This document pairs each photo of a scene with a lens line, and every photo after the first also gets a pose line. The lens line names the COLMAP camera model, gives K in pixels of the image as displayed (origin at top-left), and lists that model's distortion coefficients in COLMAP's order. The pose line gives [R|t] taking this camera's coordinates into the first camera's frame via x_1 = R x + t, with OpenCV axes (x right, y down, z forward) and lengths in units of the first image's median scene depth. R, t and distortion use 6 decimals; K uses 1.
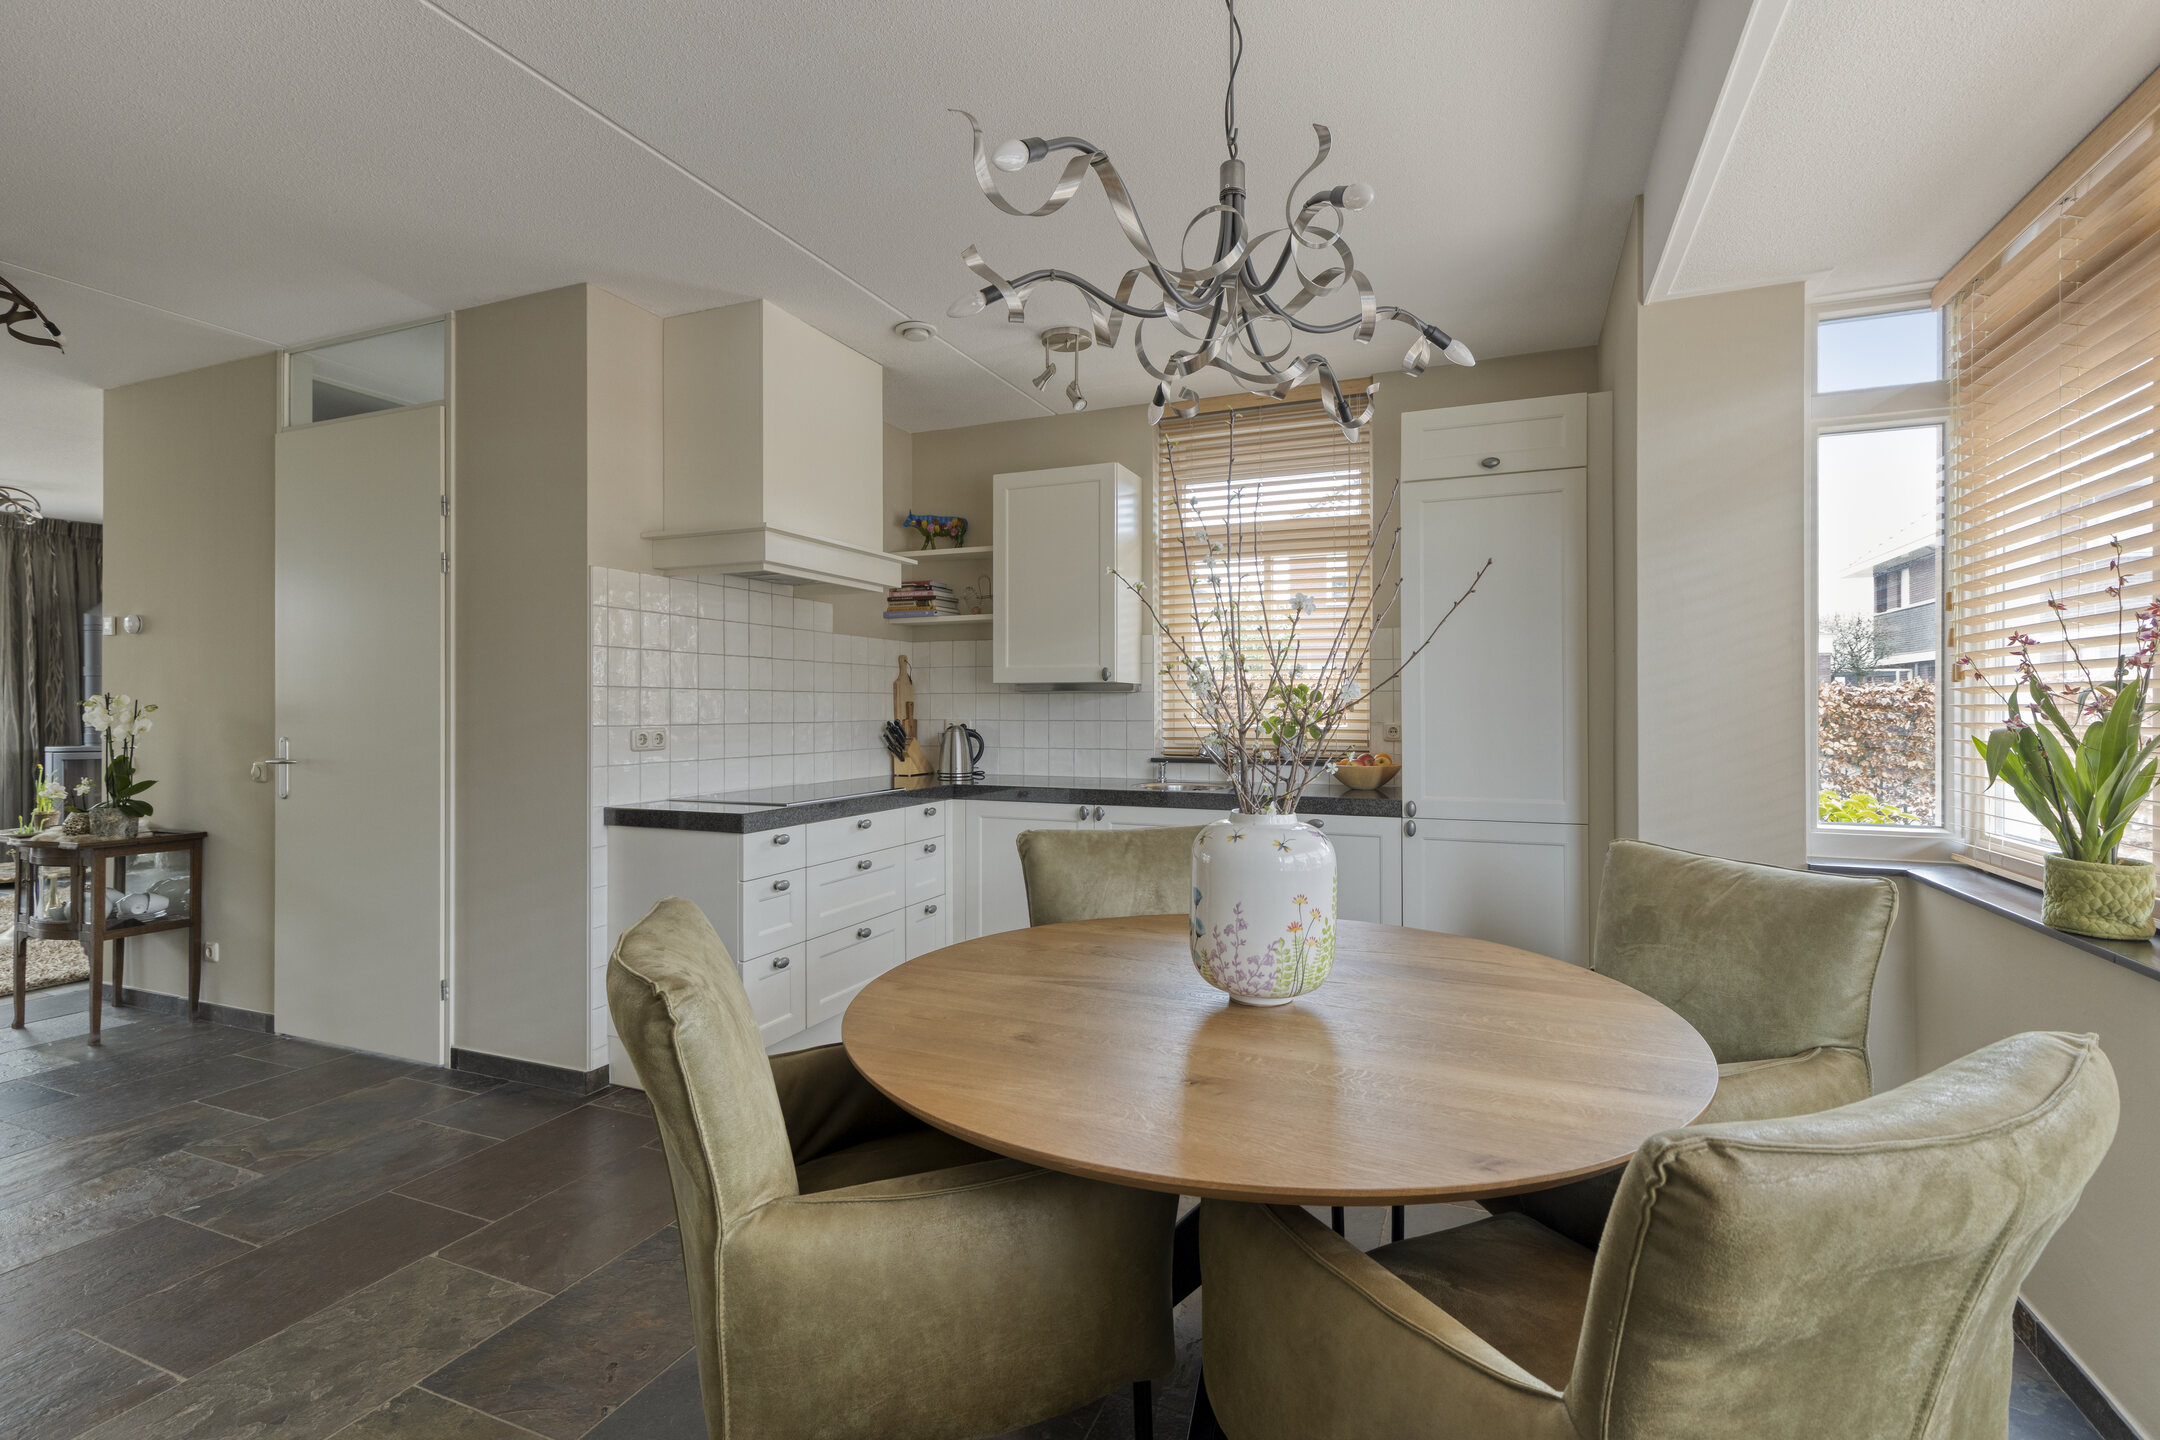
lens RADIAL K [[972.4, 0, 1099.2], [0, 972.4, 713.1], [0, 0, 1]] dist [0.002833, -0.000203]
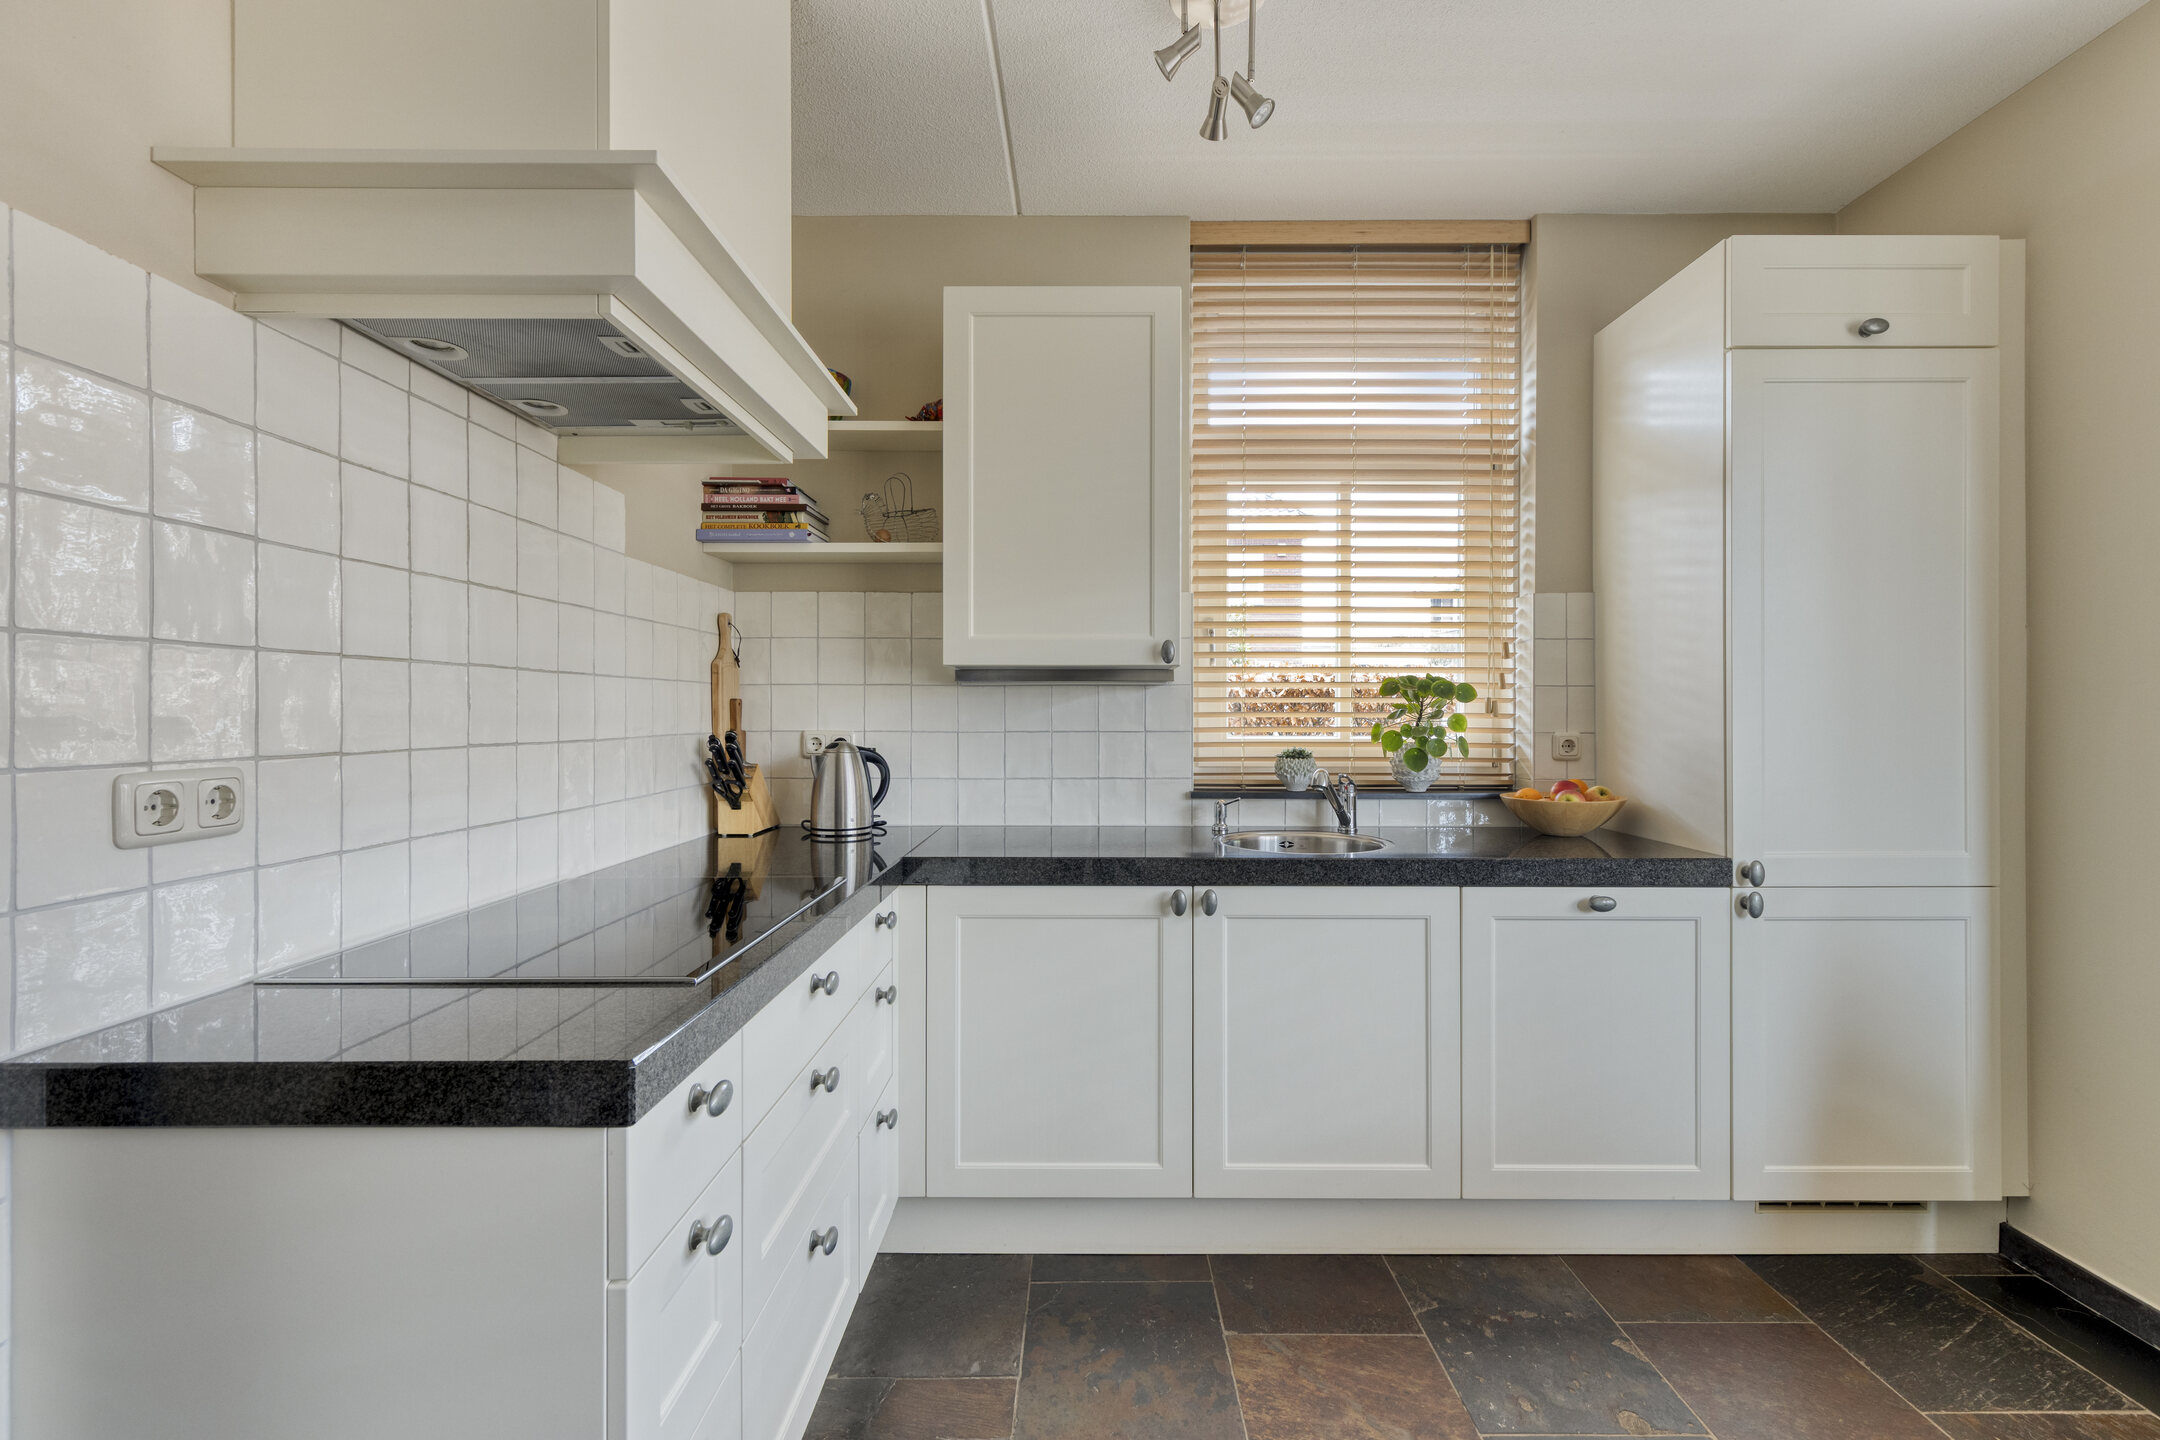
lens RADIAL K [[972.4, 0, 1099.2], [0, 972.4, 713.1], [0, 0, 1]] dist [0.002833, -0.000203]
pose [[0.925350, 0.000272, 0.379115, -0.235211], [0.000850, 0.999996, -0.002791, -0.001612], [-0.379114, 0.002904, 0.925345, 0.453692]]
